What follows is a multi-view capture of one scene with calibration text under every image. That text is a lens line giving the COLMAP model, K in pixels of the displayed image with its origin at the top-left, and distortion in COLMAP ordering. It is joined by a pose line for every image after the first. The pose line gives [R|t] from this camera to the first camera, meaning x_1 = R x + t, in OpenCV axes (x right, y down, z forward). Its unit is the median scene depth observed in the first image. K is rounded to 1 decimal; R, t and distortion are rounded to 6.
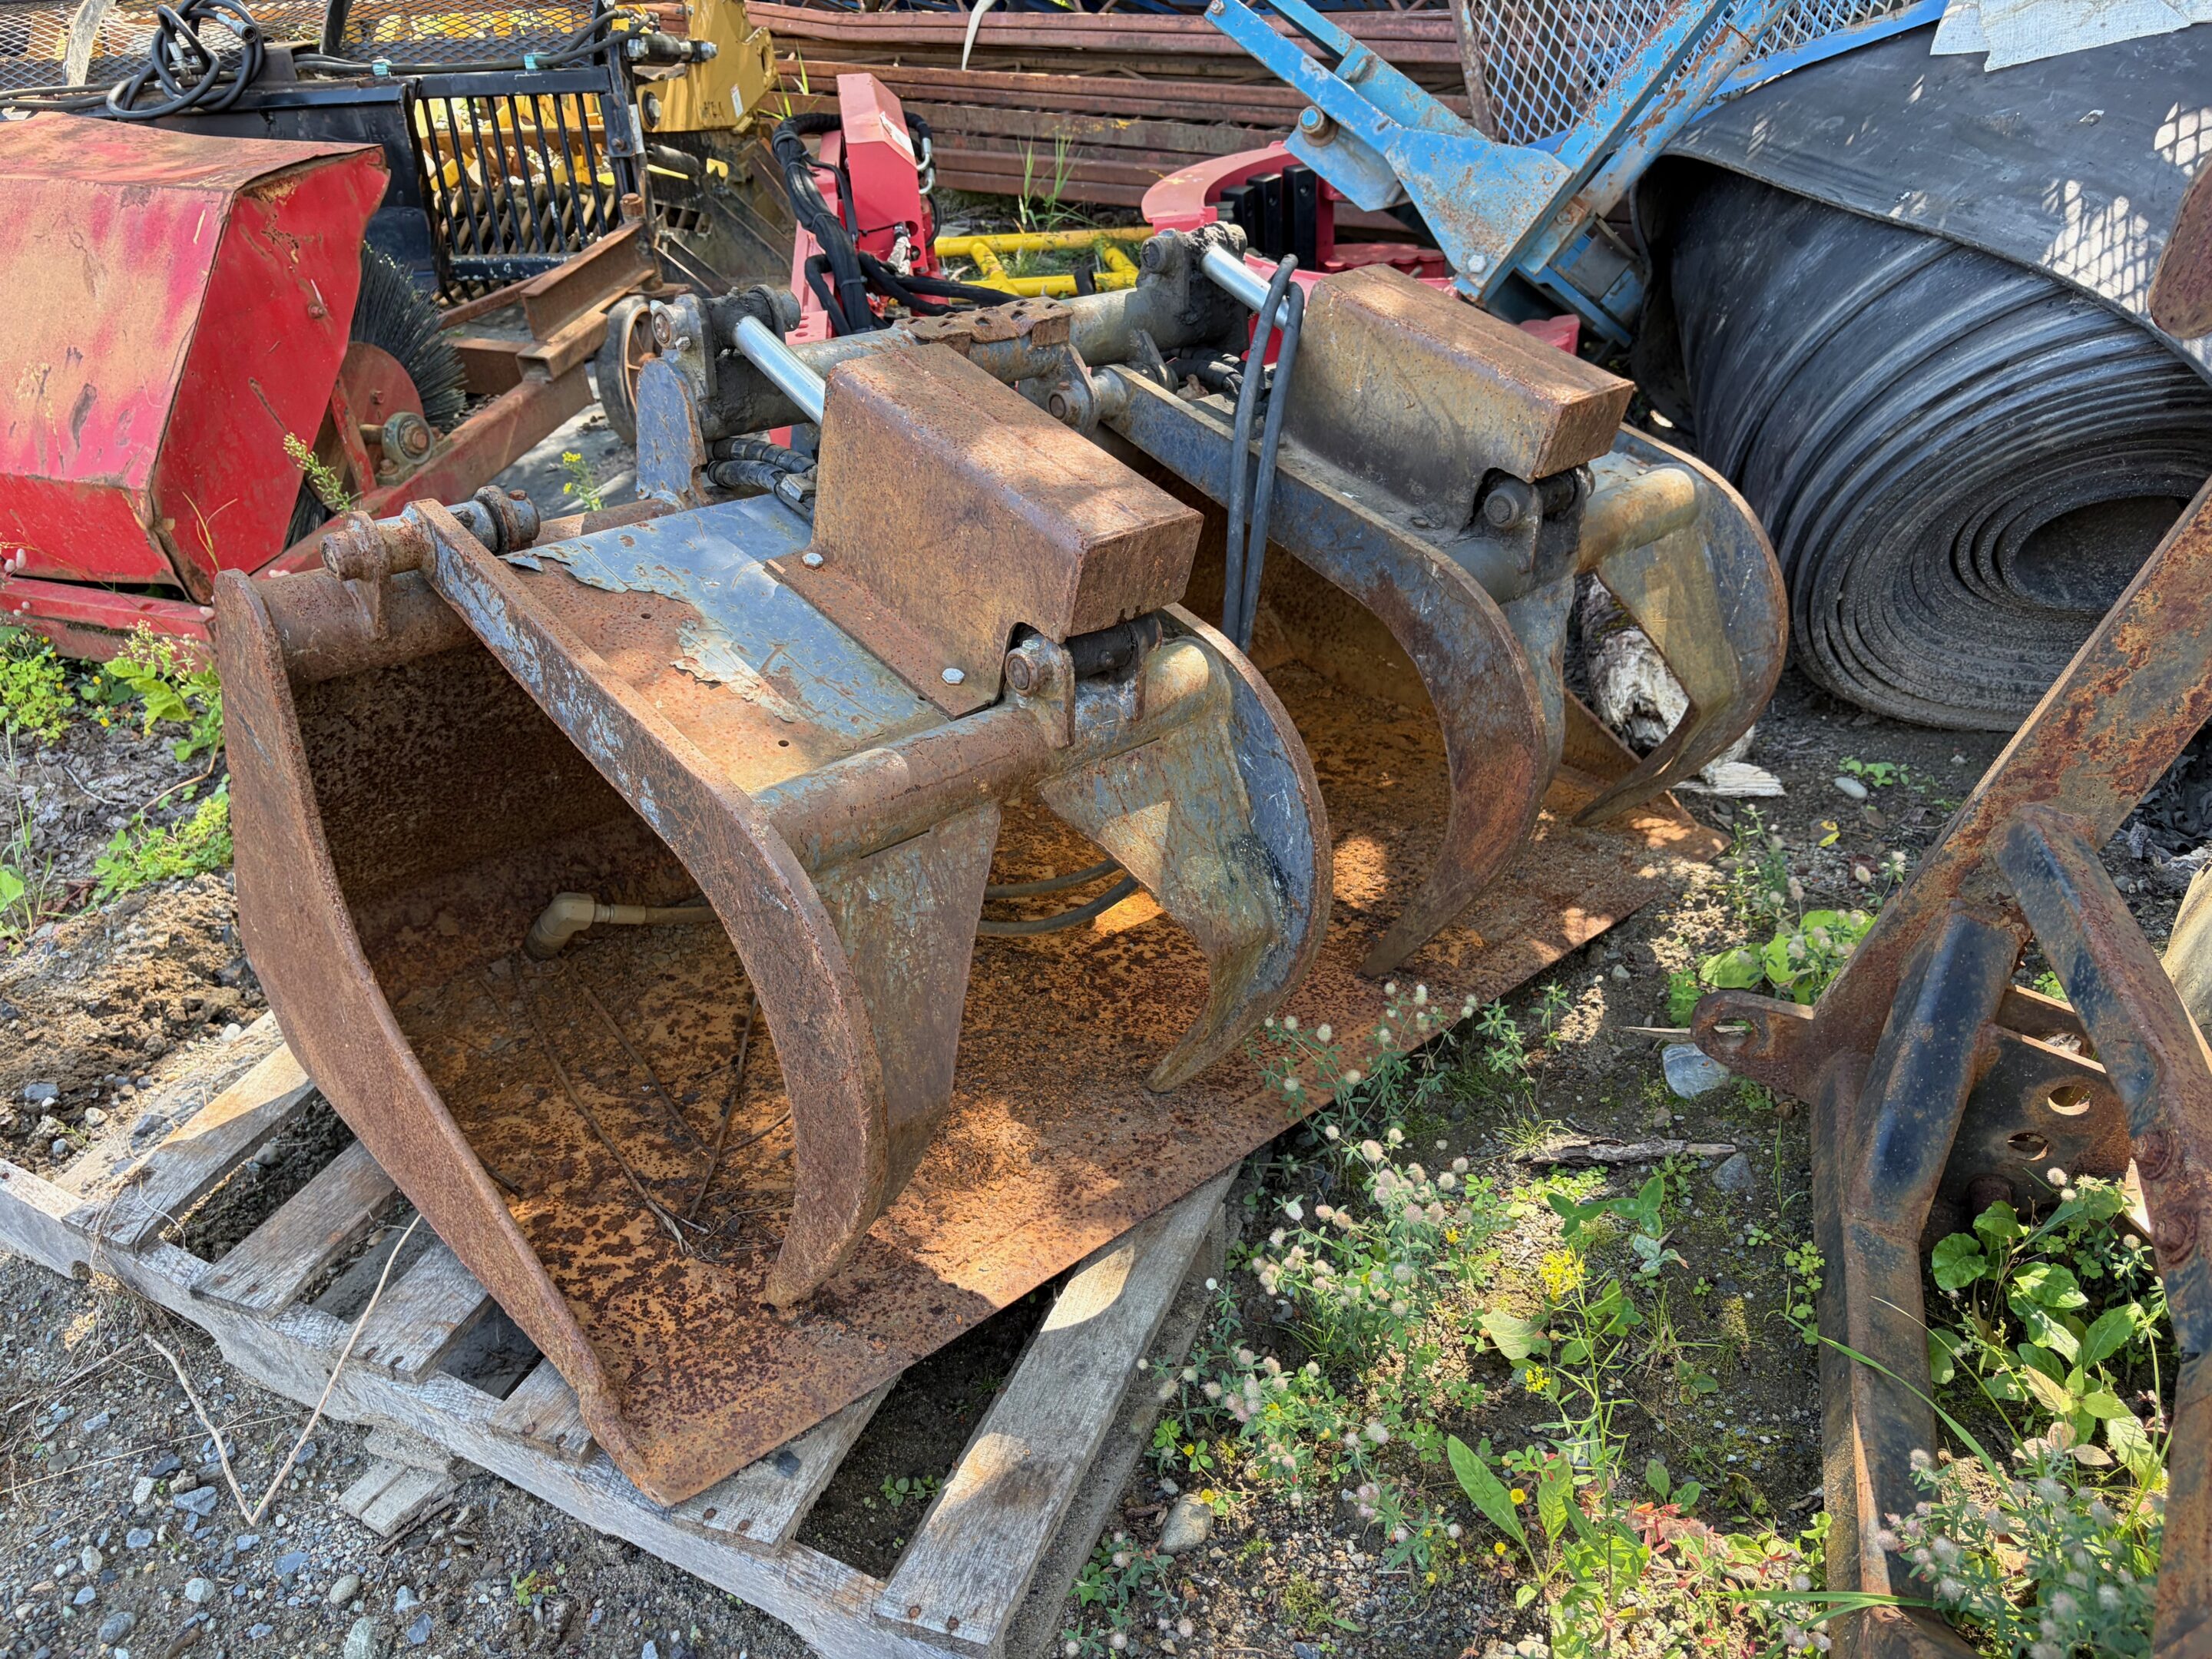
lens RADIAL K [[1673.7, 0, 1129.5], [0, 1673.7, 810.0], [0, 0, 1]] dist [0.044911, -0.050212]
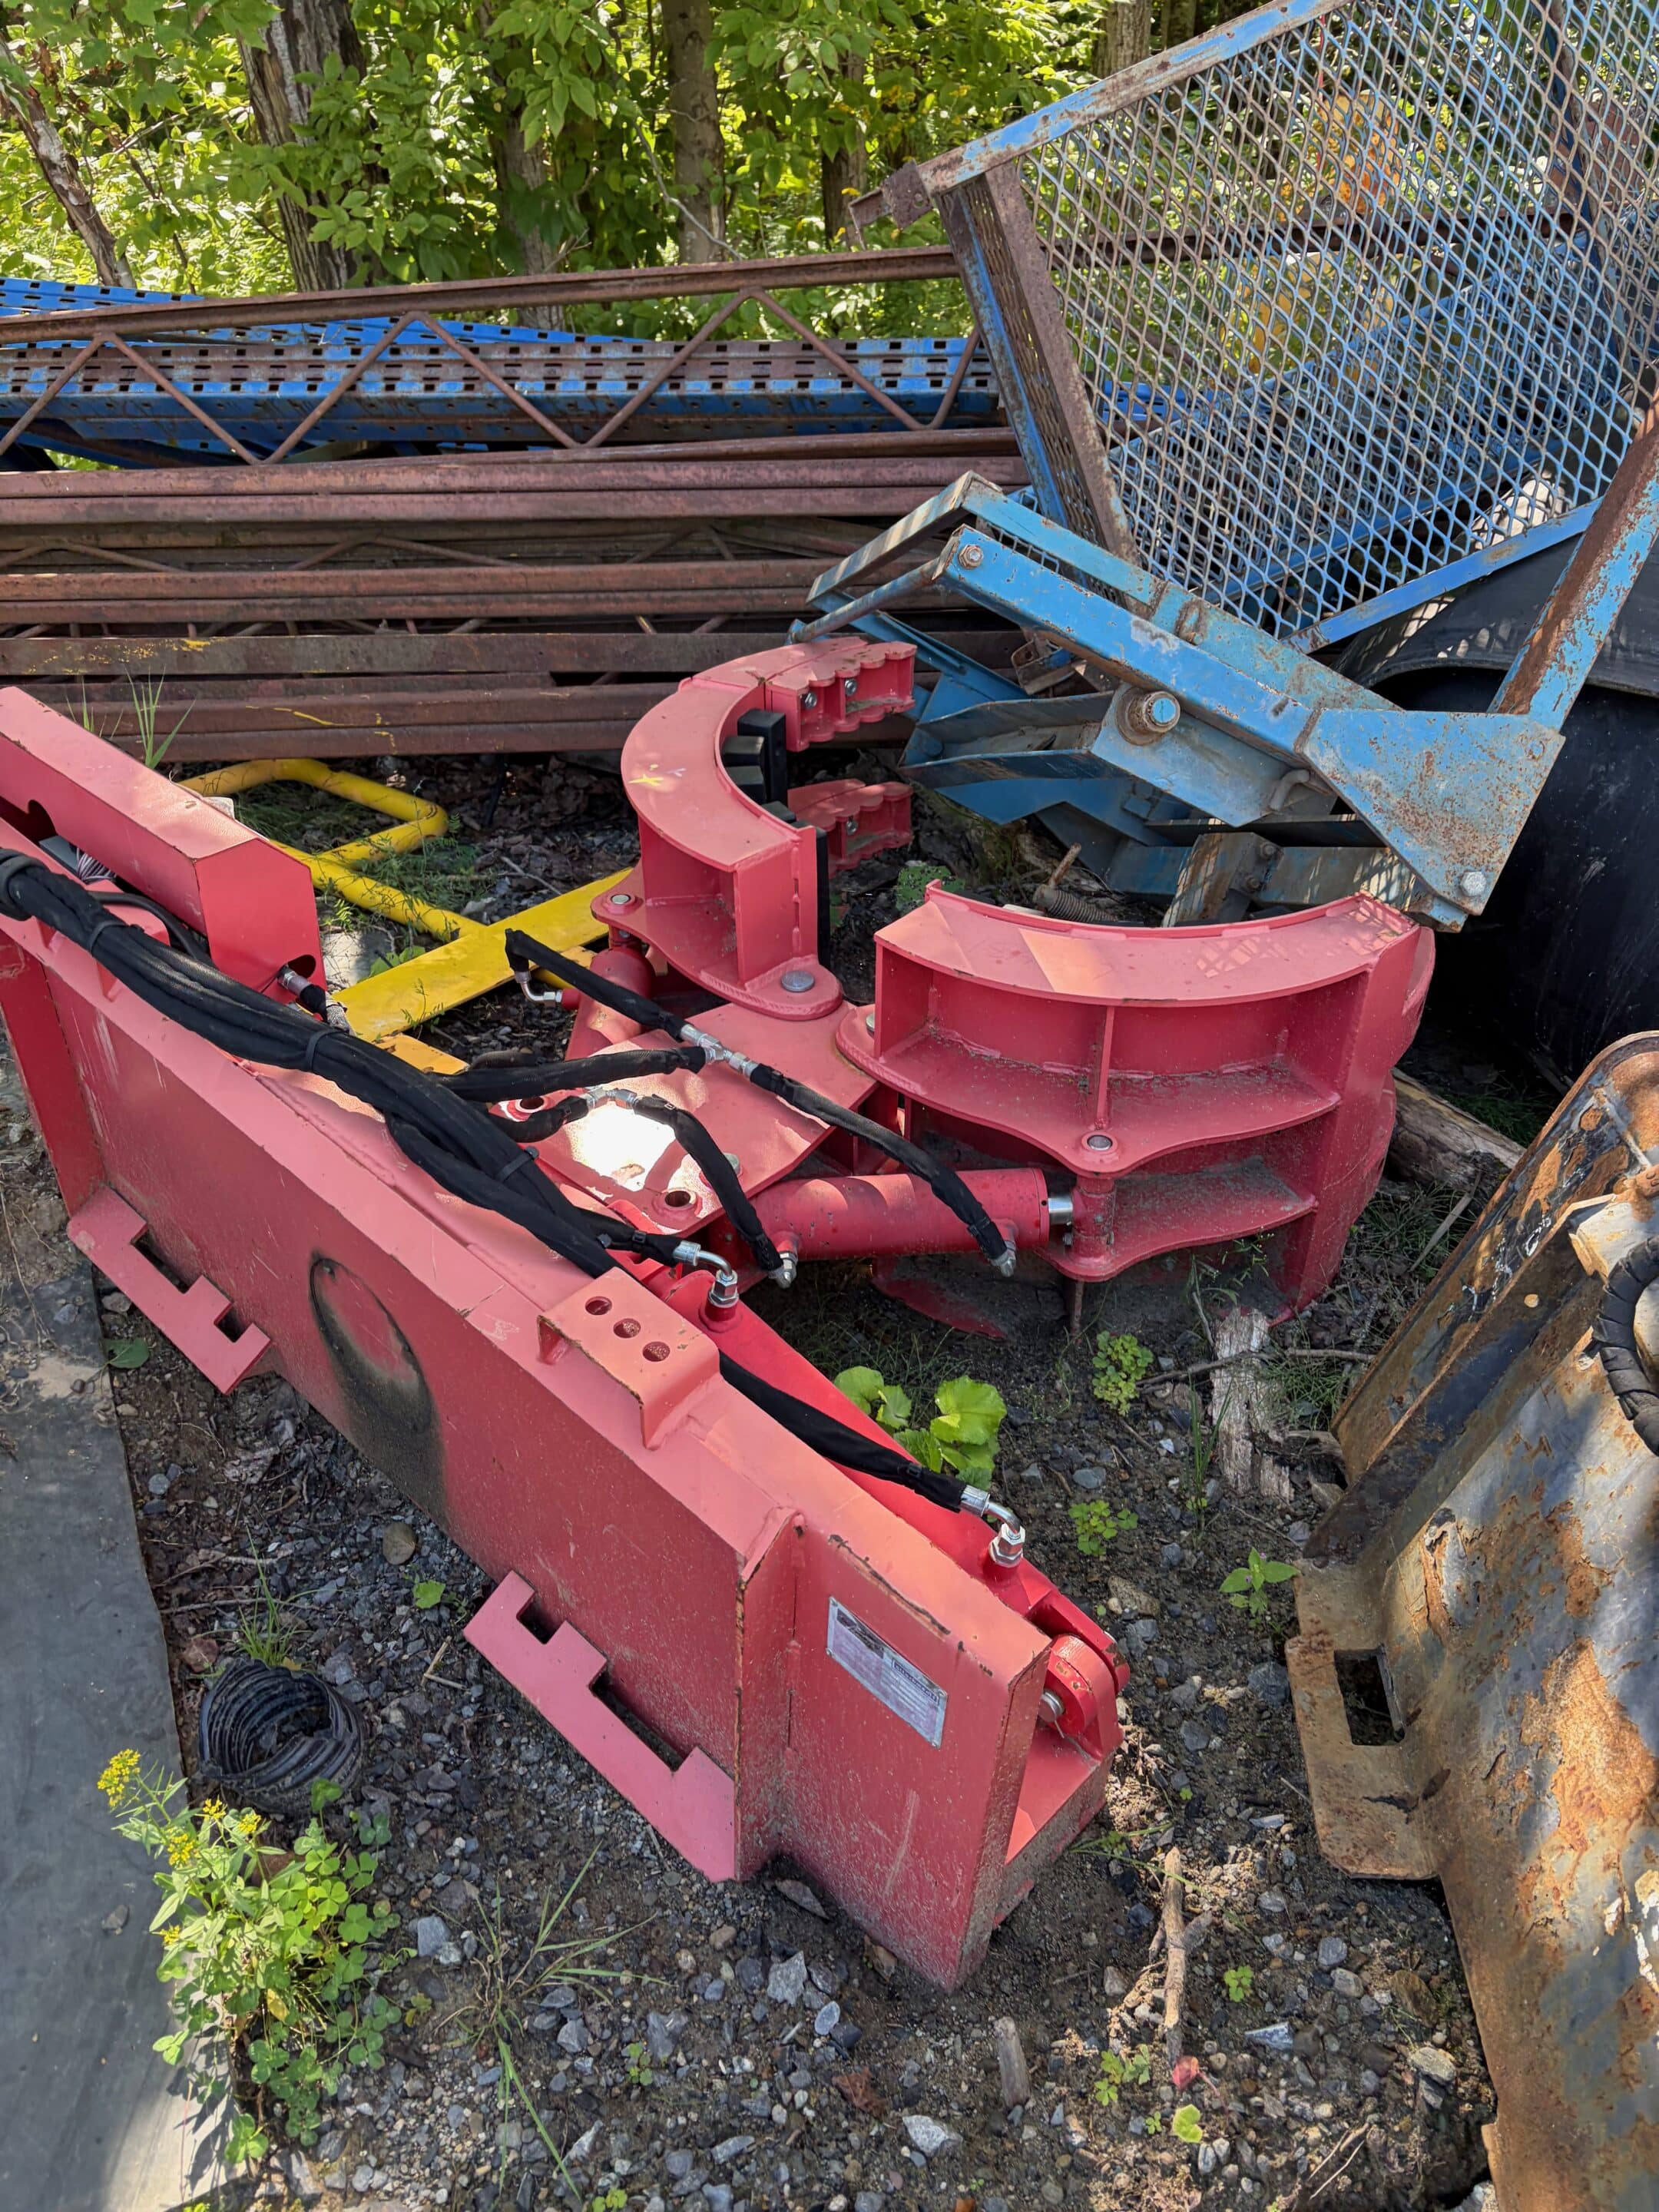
lens RADIAL K [[1673.7, 0, 832.5], [0, 1673.7, 1125.6], [0, 0, 1]] dist [0.044911, -0.050212]
pose [[0.743846, -0.329679, 0.581383, -0.605143], [0.324494, 0.938614, 0.117078, -0.557074], [-0.584292, 0.101567, 0.805163, 0.844798]]
